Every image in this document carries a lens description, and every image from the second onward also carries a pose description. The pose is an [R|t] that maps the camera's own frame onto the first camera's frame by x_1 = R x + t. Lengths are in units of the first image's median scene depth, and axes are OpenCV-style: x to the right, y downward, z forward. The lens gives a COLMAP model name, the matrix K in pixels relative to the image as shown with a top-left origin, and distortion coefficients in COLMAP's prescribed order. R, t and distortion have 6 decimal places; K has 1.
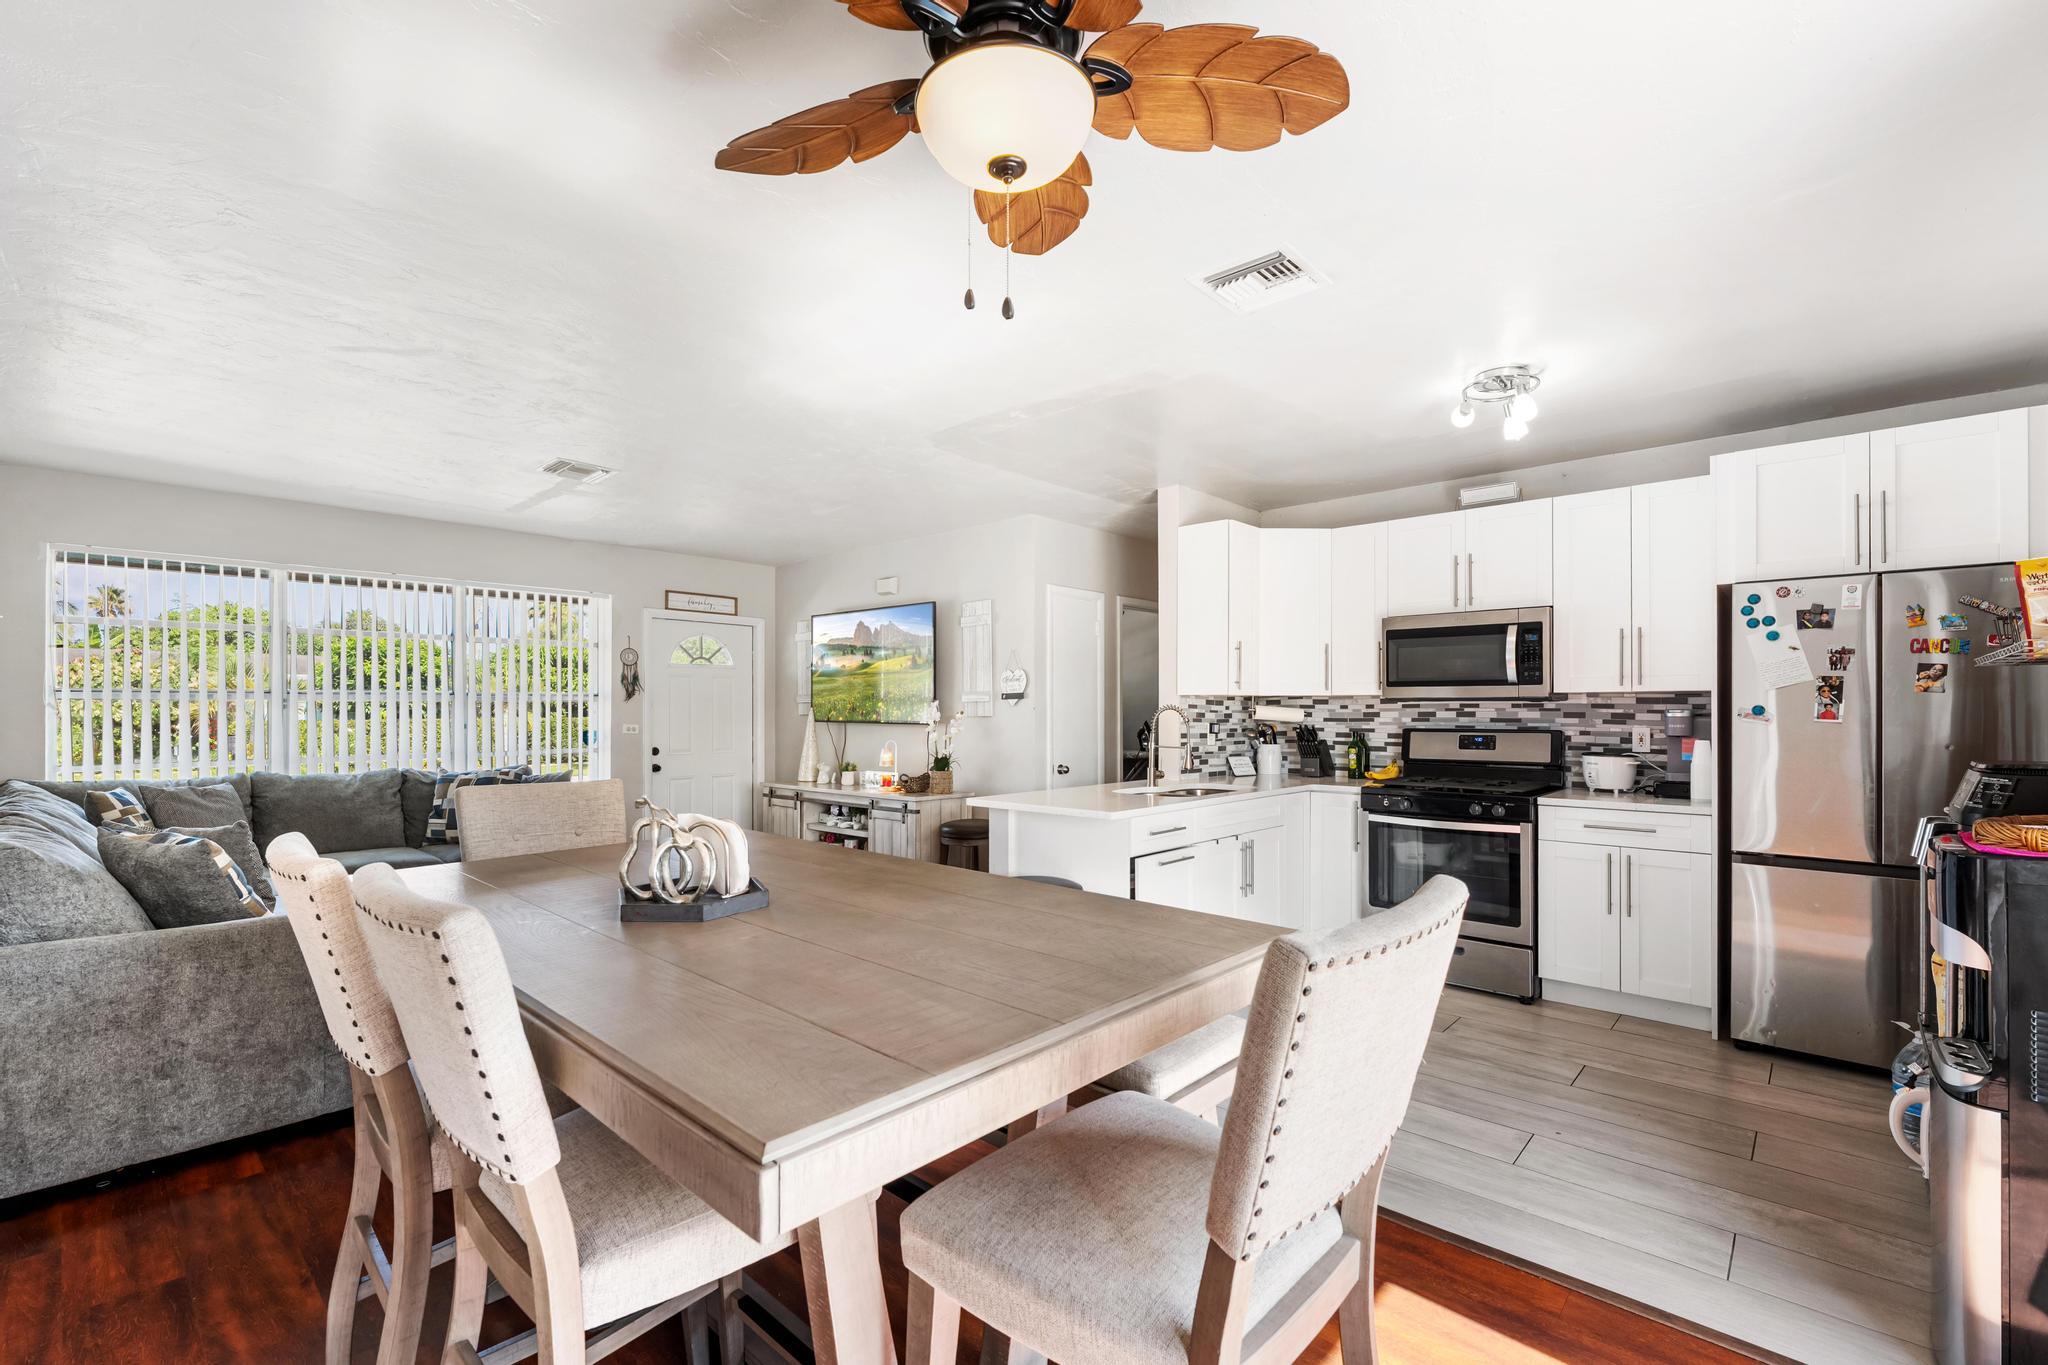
lens RADIAL K [[888.1, 0, 1027.1], [0, 888.1, 705.4], [0, 0, 1]] dist [-0.000762, -0.000071]
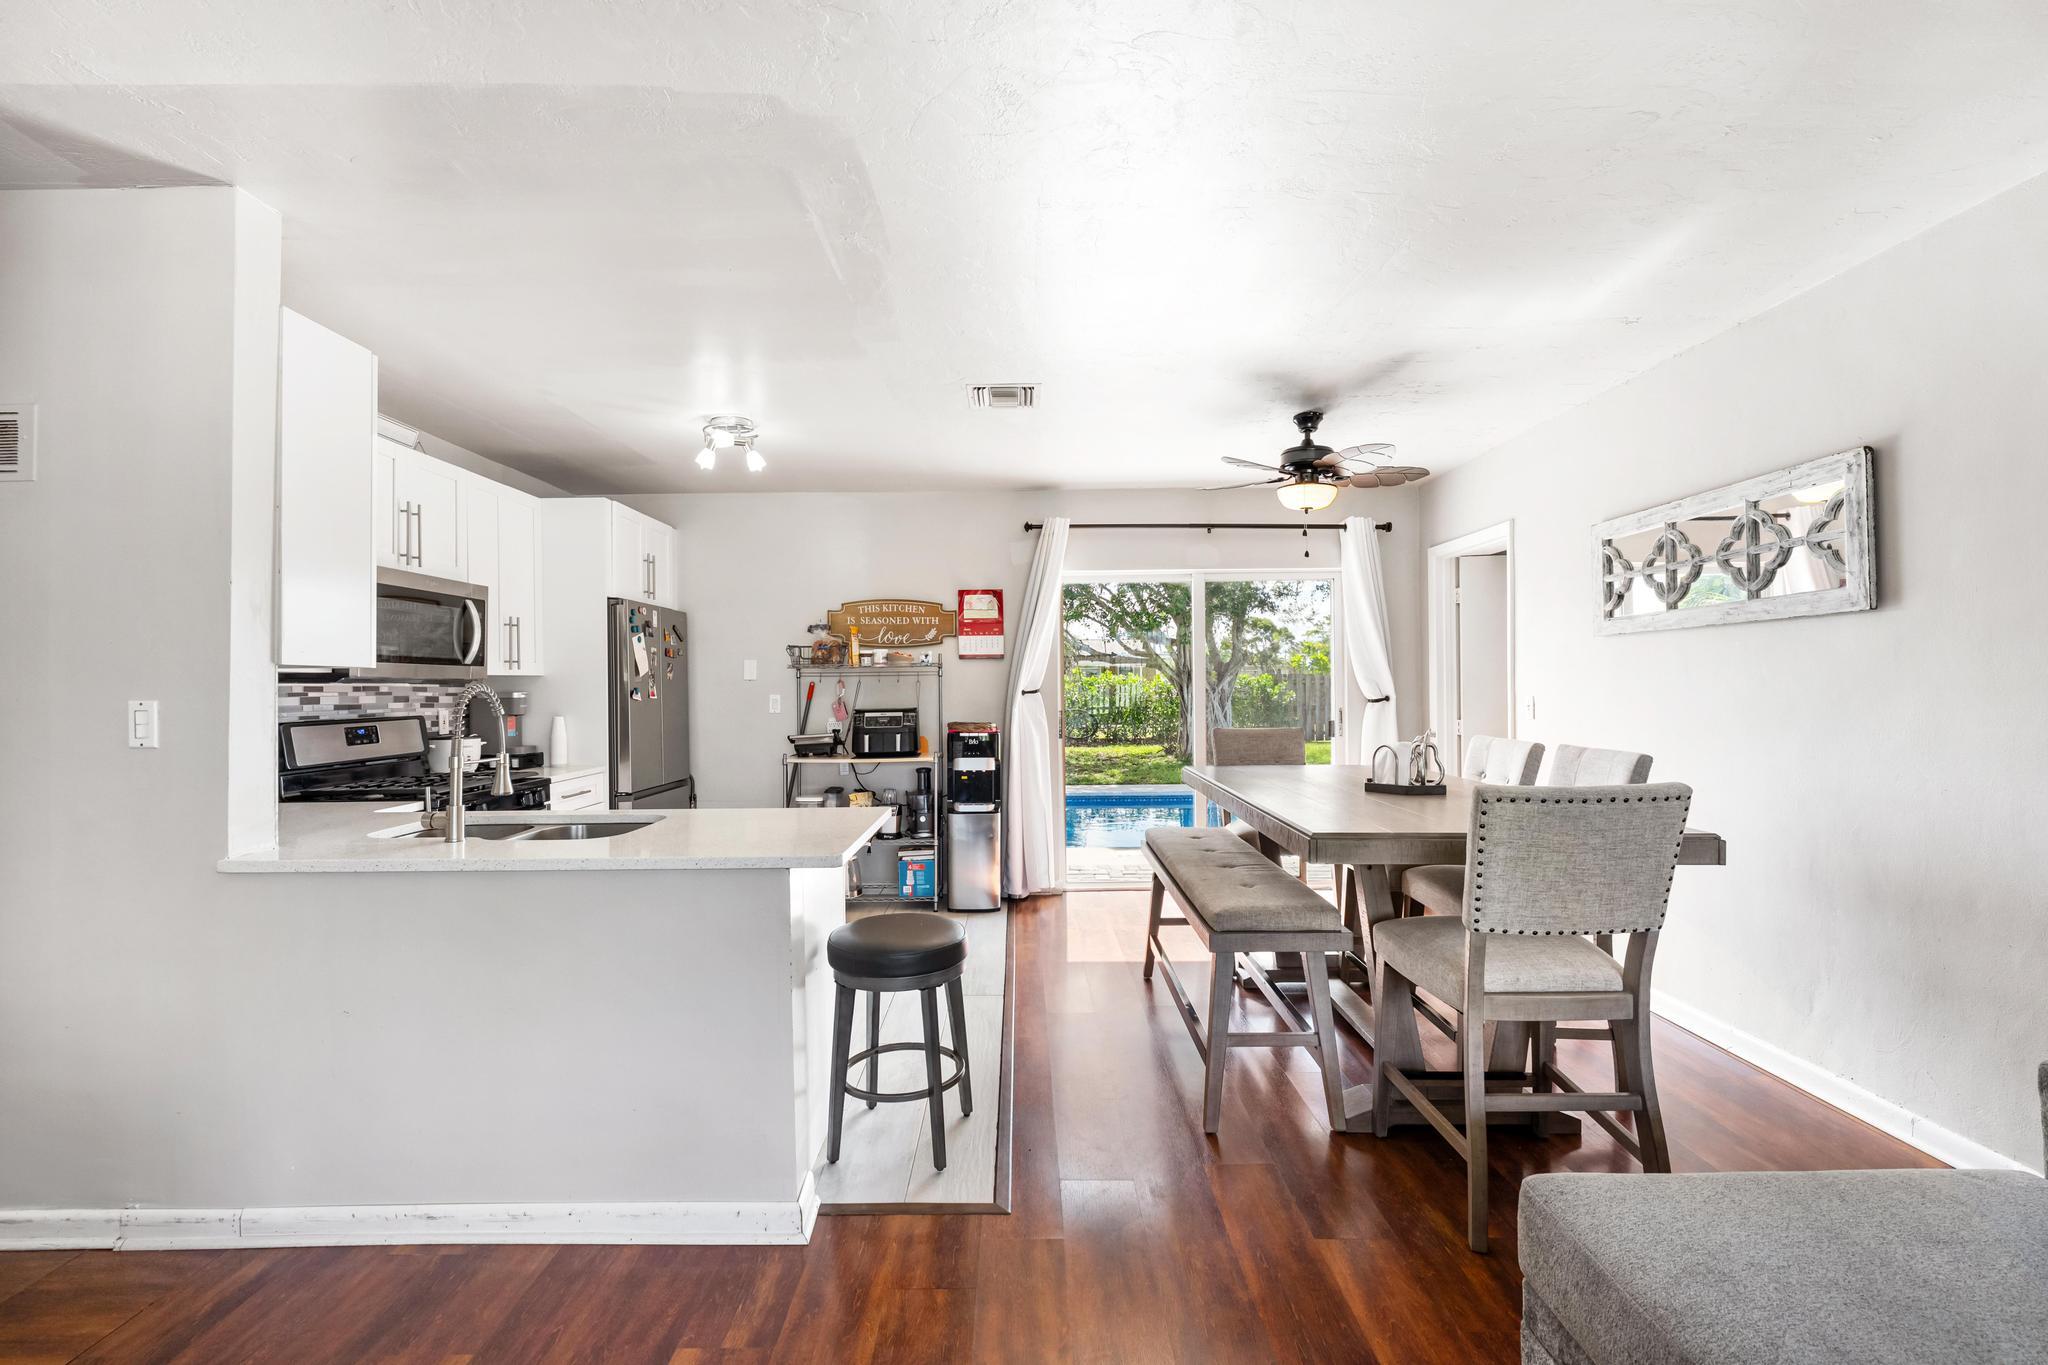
lens RADIAL K [[877.2, 0, 1021.4], [0, 877.2, 687.4], [0, 0, 1]] dist [-0.000529, -0.000071]
pose [[-0.676684, 0.005063, 0.736256, -0.417537], [0.007256, 0.999974, -0.000207, 0.003178], [-0.736238, 0.005202, -0.676703, 0.997557]]
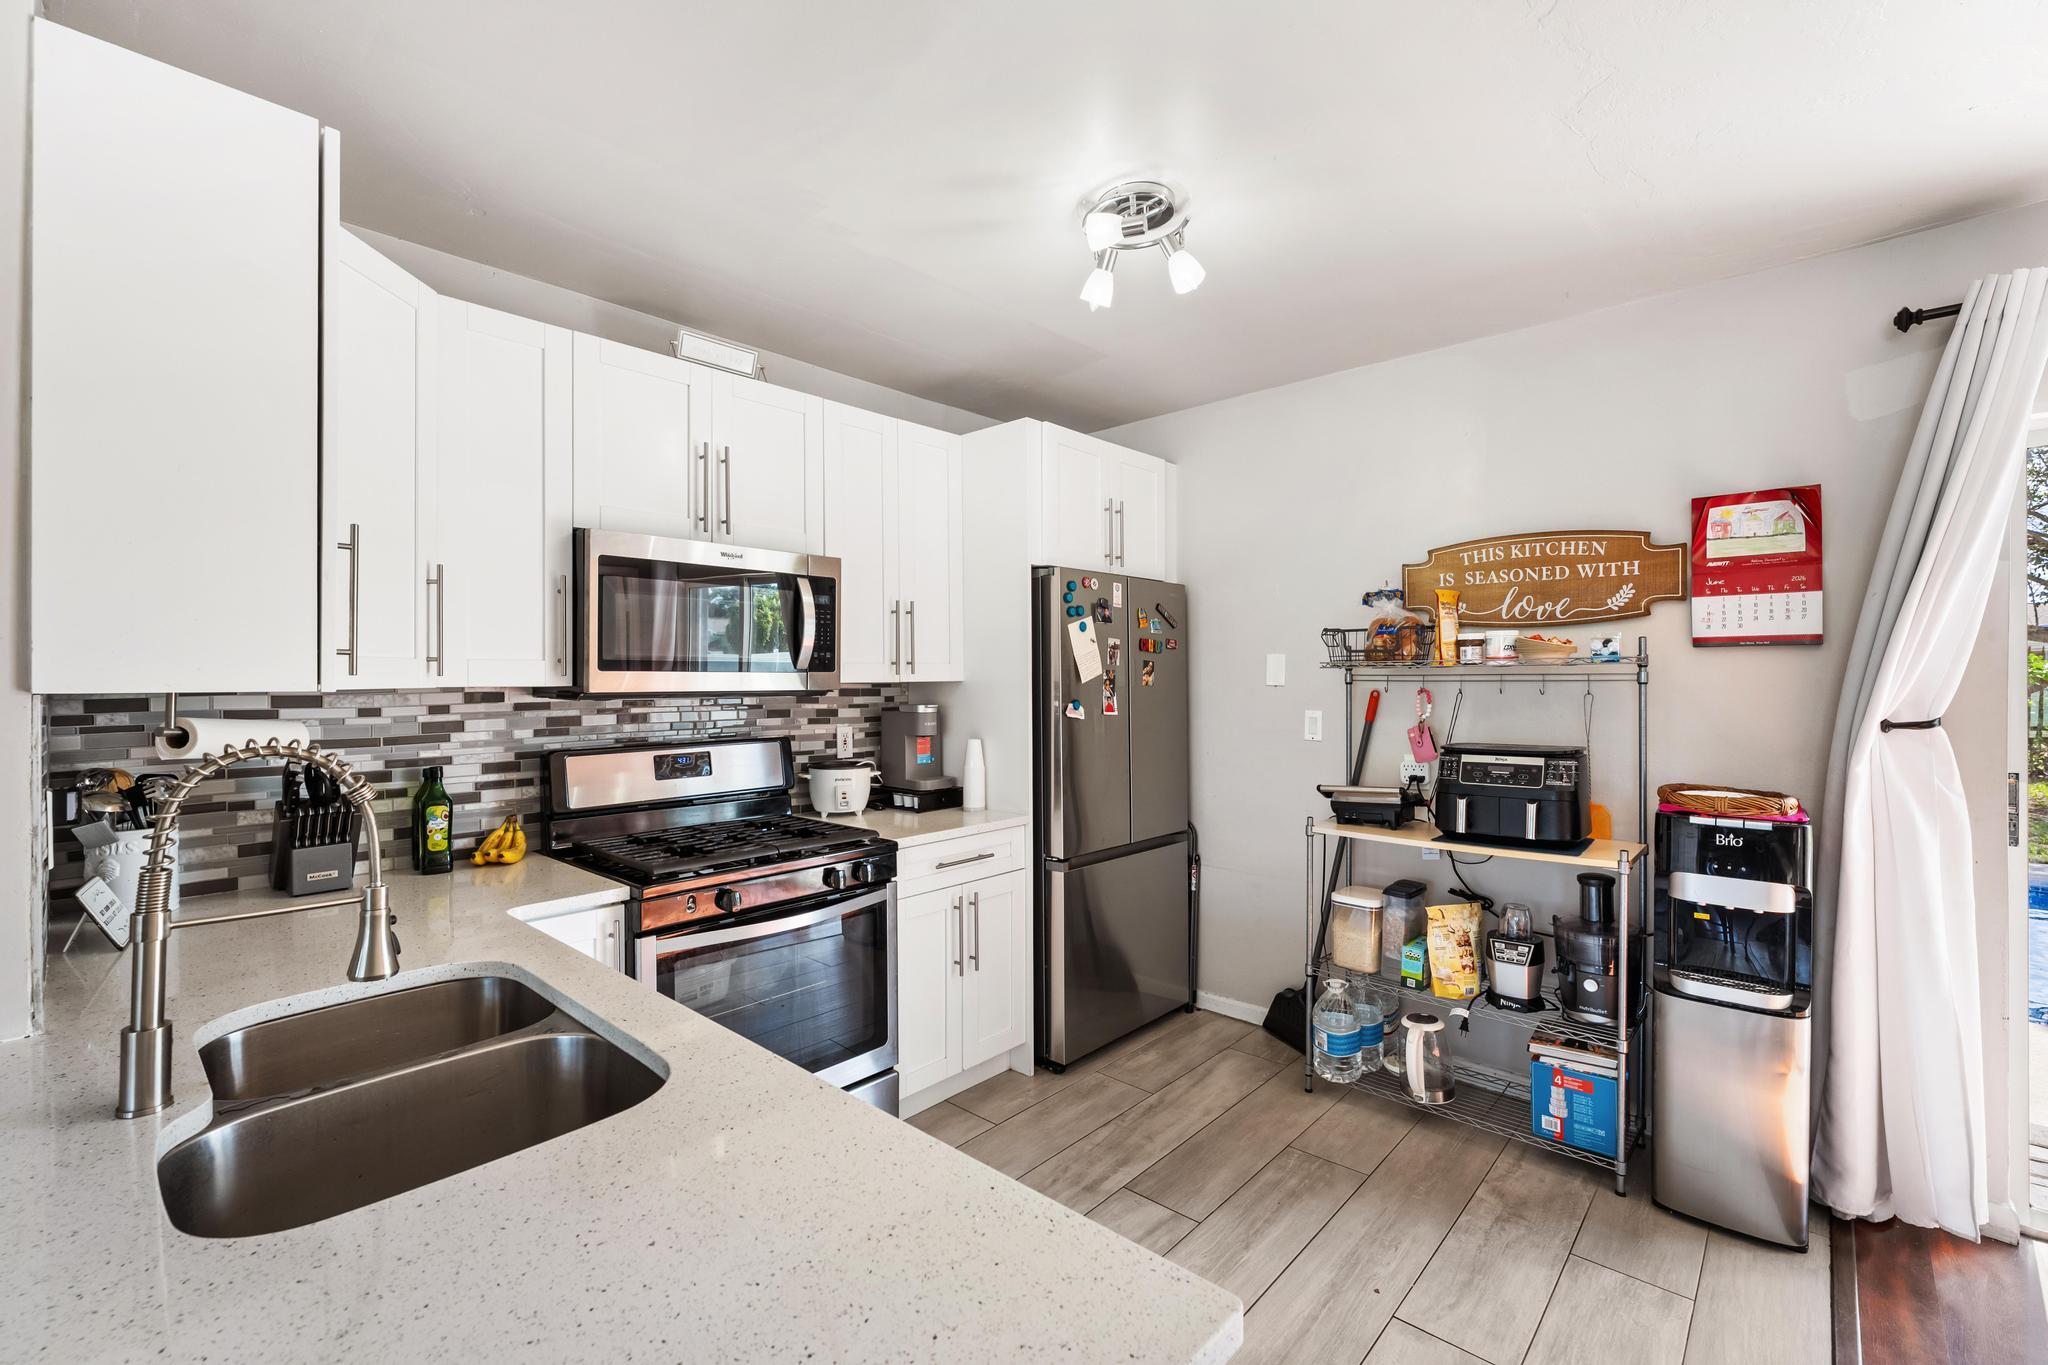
lens RADIAL K [[876.6, 0, 1020.2], [0, 876.6, 678.7], [0, 0, 1]] dist [-0.002999, -0.000520]
pose [[0.004529, -0.001545, 0.999989, -0.069990], [0.000700, 0.999999, 0.001542, -0.015556], [-0.999989, 0.000693, 0.004530, 0.703189]]
